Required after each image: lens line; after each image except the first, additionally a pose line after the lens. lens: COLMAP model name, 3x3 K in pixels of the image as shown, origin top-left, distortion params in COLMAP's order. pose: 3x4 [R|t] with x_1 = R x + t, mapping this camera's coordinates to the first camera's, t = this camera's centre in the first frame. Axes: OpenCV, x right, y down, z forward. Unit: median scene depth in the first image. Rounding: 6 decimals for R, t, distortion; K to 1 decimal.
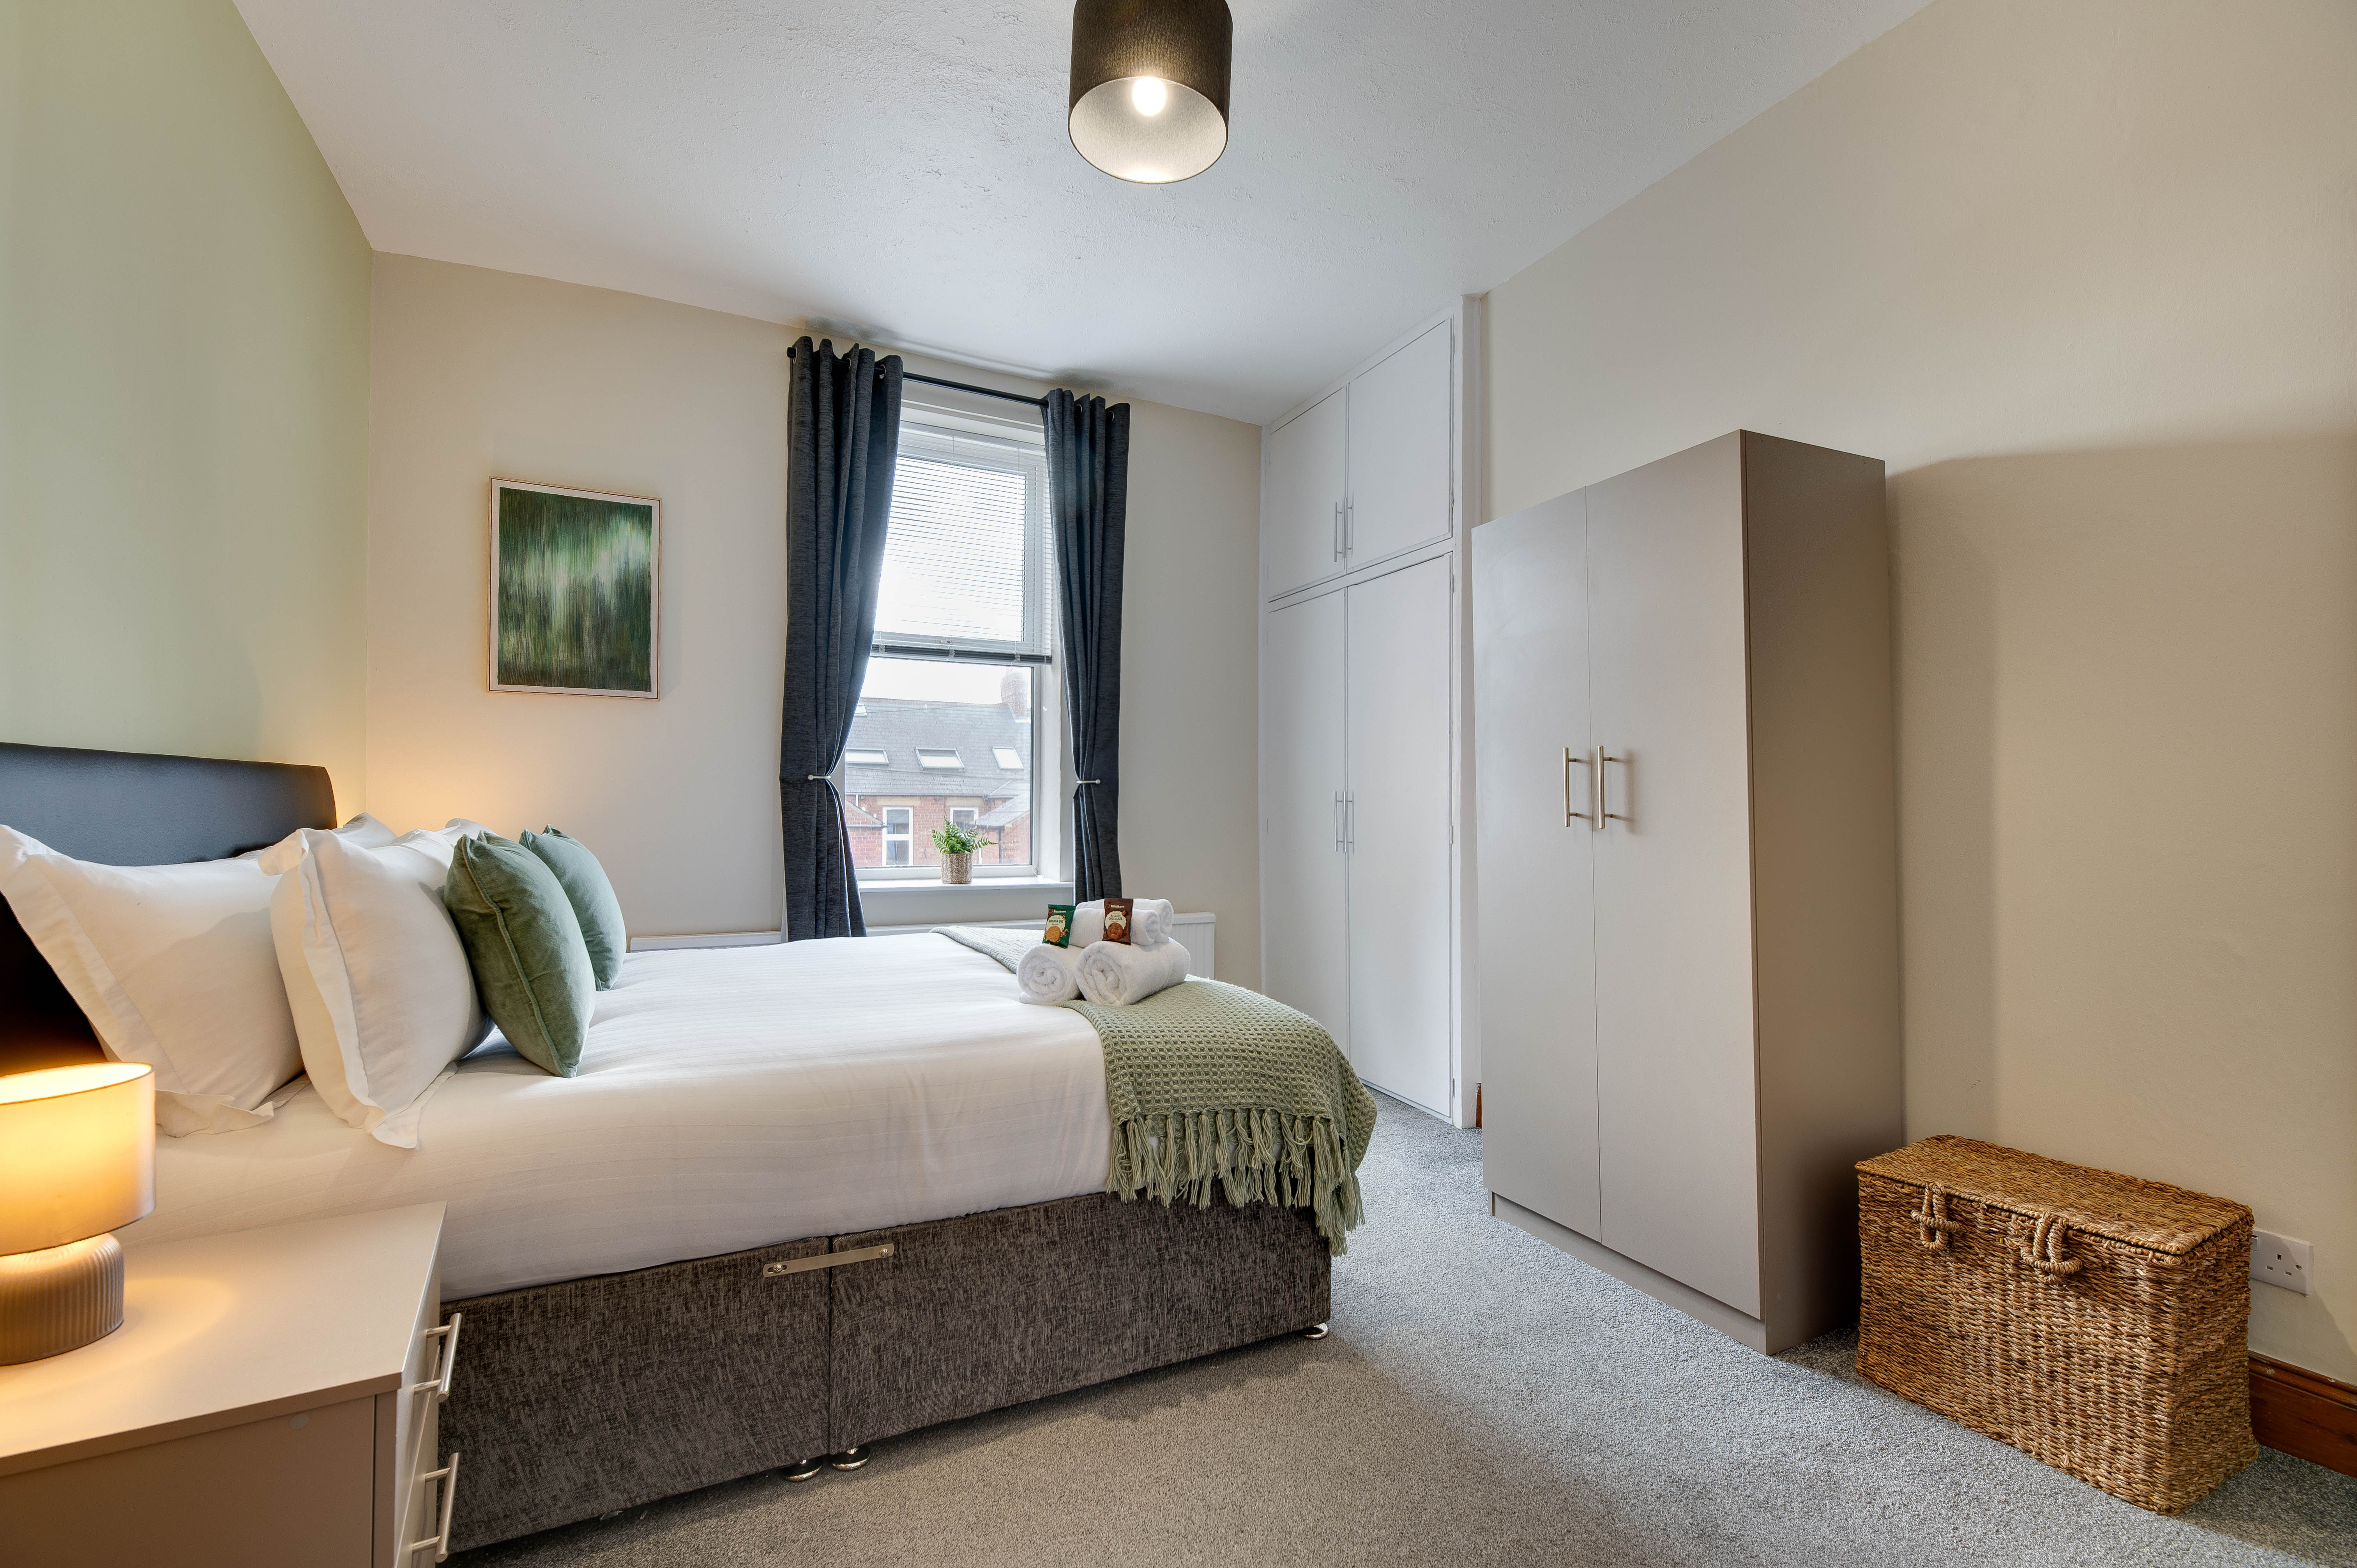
lens RADIAL K [[960.7, 0, 1176.4], [0, 960.7, 794.8], [0, 0, 1]] dist [-0.000937, -0.000269]
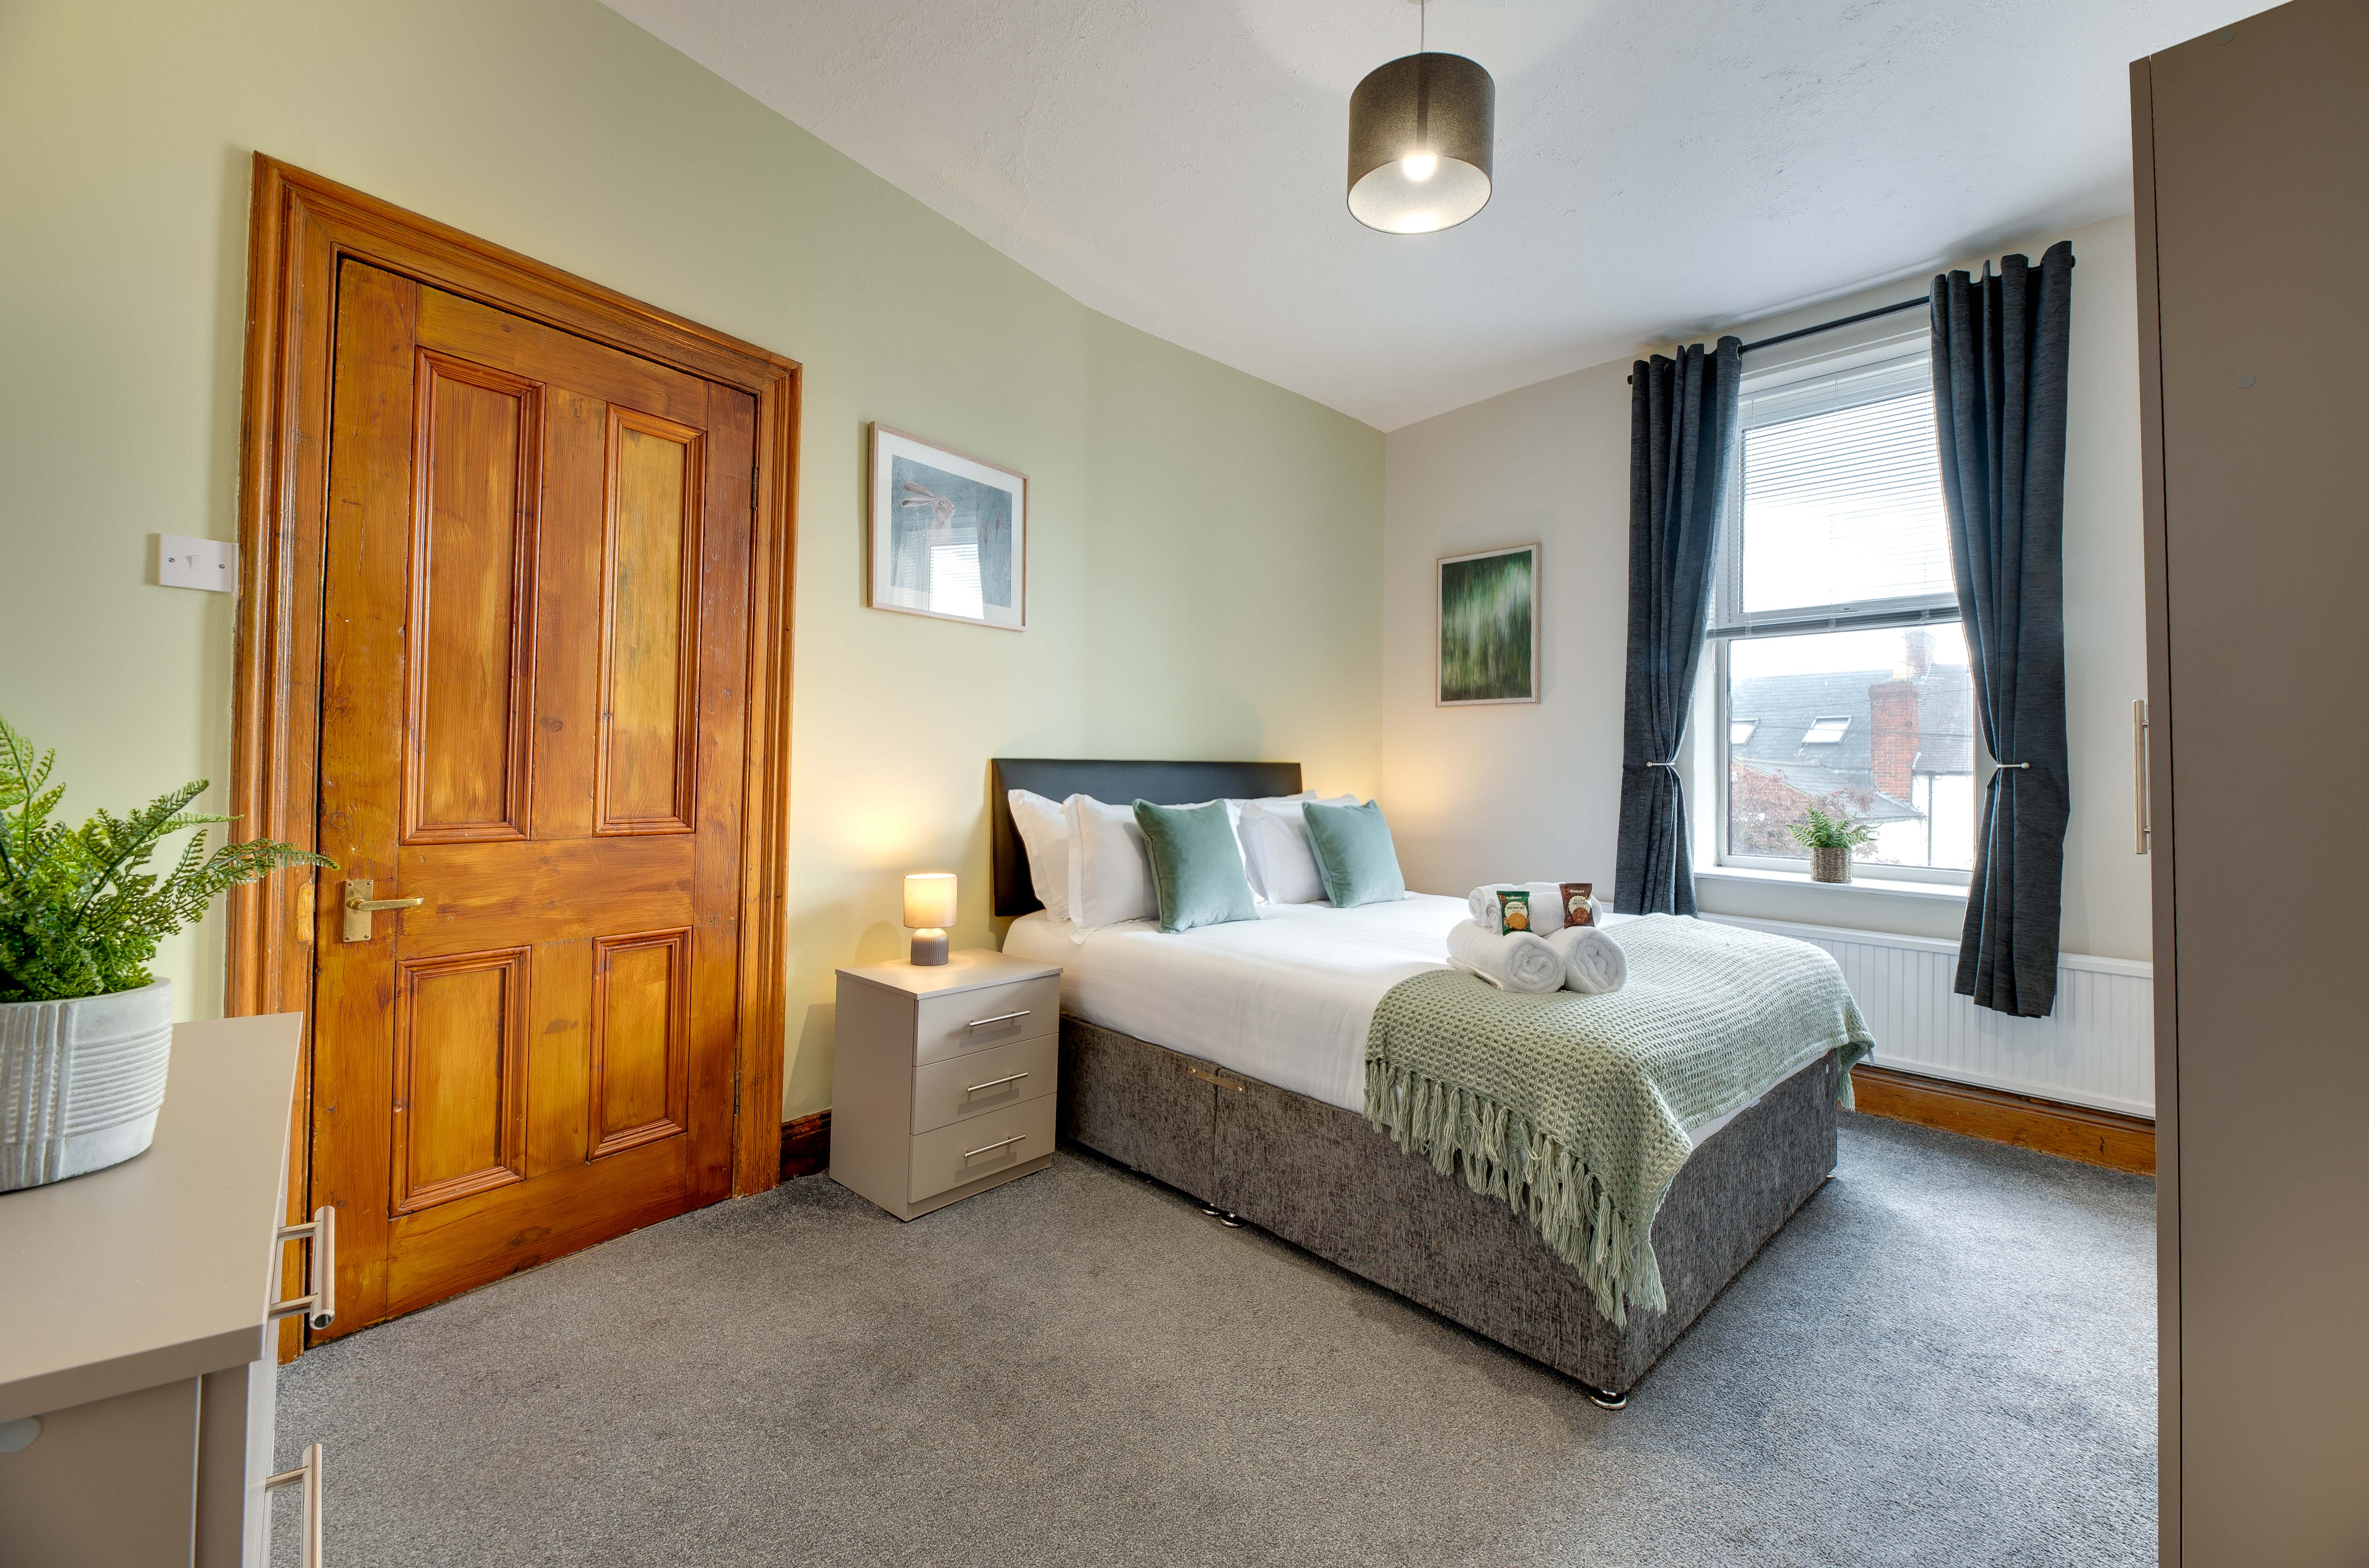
lens RADIAL K [[885.2, 0, 1188.2], [0, 885.2, 765.1], [0, 0, 1]] dist [0.000057, -0.000032]
pose [[0.352469, -0.009455, -0.935776, 0.382432], [-0.004806, 0.999917, -0.011914, -0.002974], [0.935811, 0.008696, 0.352395, 0.177397]]
